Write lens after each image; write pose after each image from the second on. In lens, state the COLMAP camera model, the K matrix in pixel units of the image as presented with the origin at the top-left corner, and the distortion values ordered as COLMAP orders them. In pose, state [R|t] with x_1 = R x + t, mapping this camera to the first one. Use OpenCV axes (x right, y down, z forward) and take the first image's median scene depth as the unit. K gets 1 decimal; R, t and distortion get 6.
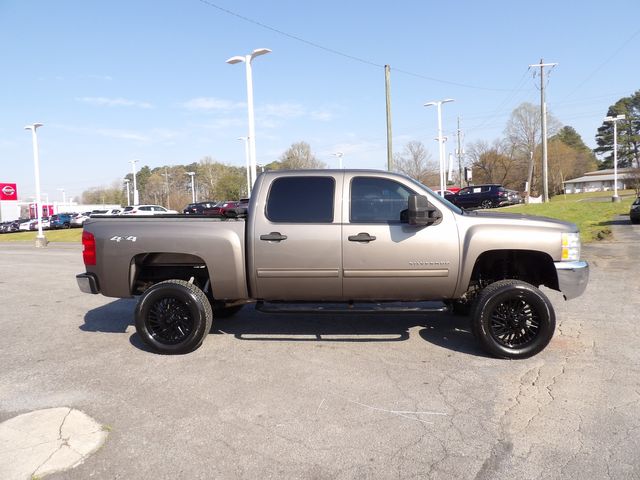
lens RADIAL K [[453.6, 0, 324.3], [0, 453.6, 236.6], [0, 0, 1]] dist [-0.026045, 0.028173]
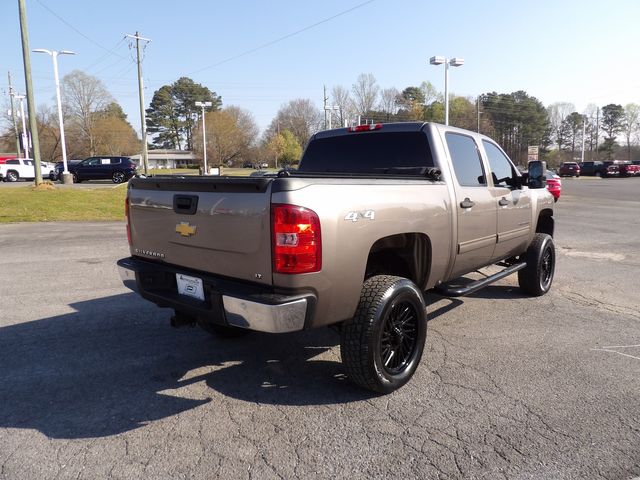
lens RADIAL K [[453.6, 0, 320.9], [0, 453.6, 236.6], [0, 0, 1]] dist [-0.026045, 0.028173]
pose [[0.585401, -0.072498, 0.807496, -0.112239], [0.029694, 0.997243, 0.068007, -0.000668], [-0.810200, -0.015833, 0.585940, 0.086658]]
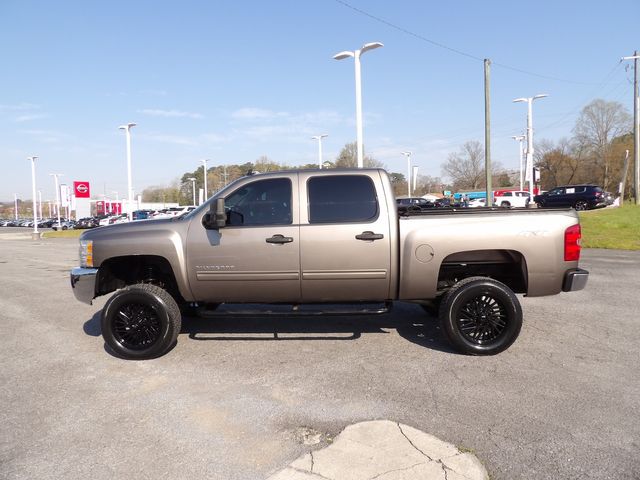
lens RADIAL K [[453.6, 0, 325.1], [0, 453.6, 236.3], [0, 0, 1]] dist [-0.026045, 0.028173]
pose [[0.994592, 0.017763, -0.102330, -0.053993], [-0.017886, 0.999840, -0.000287, 0.001376], [0.102308, 0.002116, 0.994750, 0.008221]]
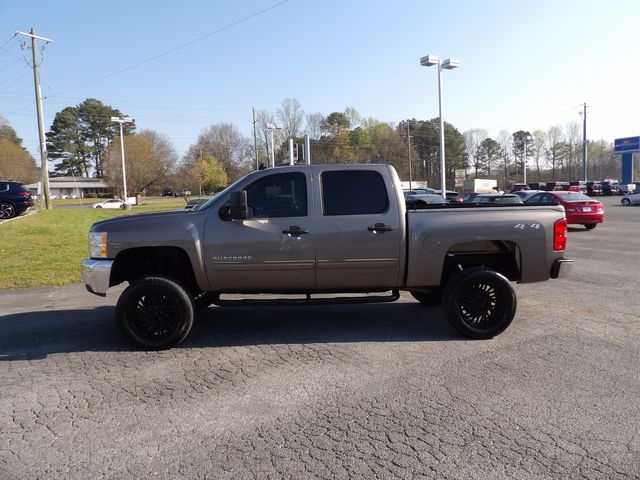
lens RADIAL K [[453.6, 0, 321.6], [0, 453.6, 236.6], [0, 0, 1]] dist [-0.026045, 0.028173]
pose [[0.431146, -0.042932, 0.901260, -0.027699], [0.061238, 0.997956, 0.018243, -0.012093], [-0.900202, 0.047326, 0.432894, 0.216273]]
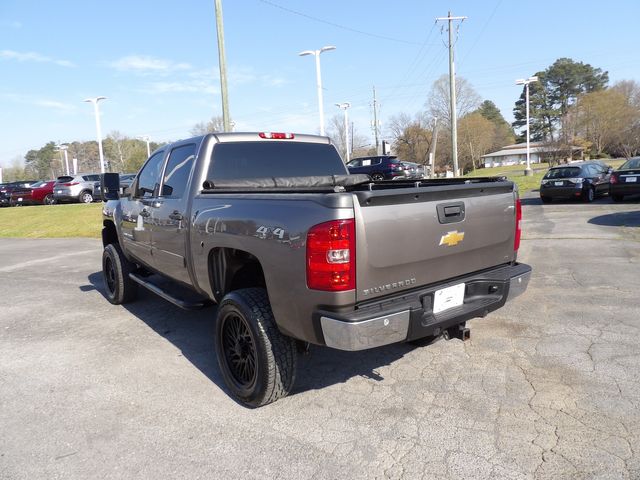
lens RADIAL K [[453.6, 0, 325.3], [0, 453.6, 235.3], [0, 0, 1]] dist [-0.026045, 0.028173]
pose [[0.989564, -0.029667, 0.141007, 0.108998], [0.022851, 0.998502, 0.049709, -0.011067], [-0.142270, -0.045968, 0.988760, 0.152754]]
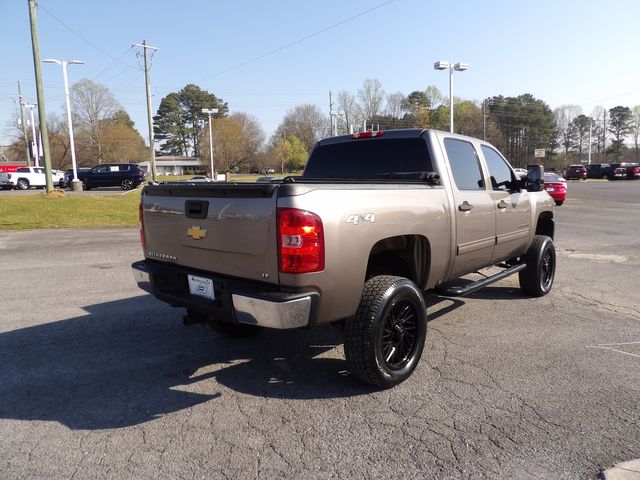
lens RADIAL K [[453.6, 0, 321.6], [0, 453.6, 238.1], [0, 0, 1]] dist [-0.026045, 0.028173]
pose [[0.595768, -0.070812, 0.800029, -0.115326], [0.038015, 0.997475, 0.059980, -0.000478], [-0.802256, -0.005321, 0.596956, 0.083725]]
